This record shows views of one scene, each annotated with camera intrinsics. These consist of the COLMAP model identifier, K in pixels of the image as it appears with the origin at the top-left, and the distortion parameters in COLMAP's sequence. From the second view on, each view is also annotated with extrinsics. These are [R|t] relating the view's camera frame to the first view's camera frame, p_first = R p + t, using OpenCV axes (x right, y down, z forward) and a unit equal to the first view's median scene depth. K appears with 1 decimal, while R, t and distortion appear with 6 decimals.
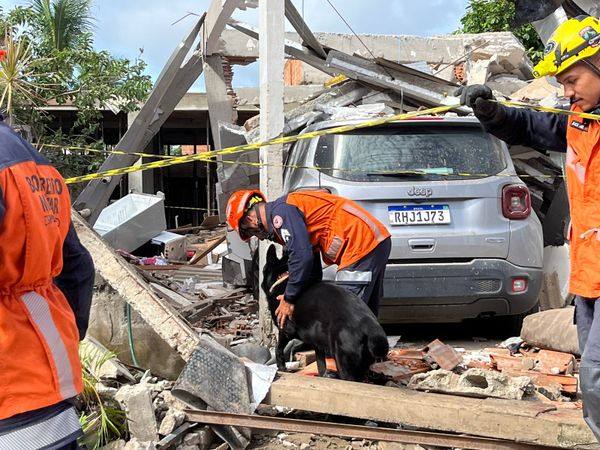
lens RADIAL K [[870.5, 0, 288.7], [0, 870.5, 251.5], [0, 0, 1]] dist [0.047874, 0.000000]
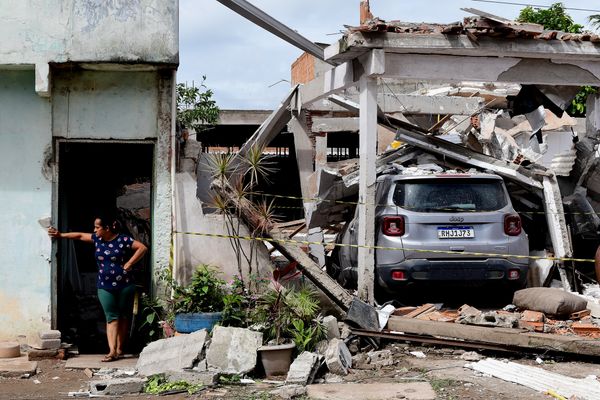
lens RADIAL K [[970.3, 0, 270.4], [0, 970.3, 206.9], [0, 0, 1]] dist [0.077165, 0.000000]
pose [[0.999900, 0.014043, -0.001828, -0.212287], [-0.014103, 0.999157, -0.038564, -0.012720], [0.001285, 0.038586, 0.999254, -0.917142]]
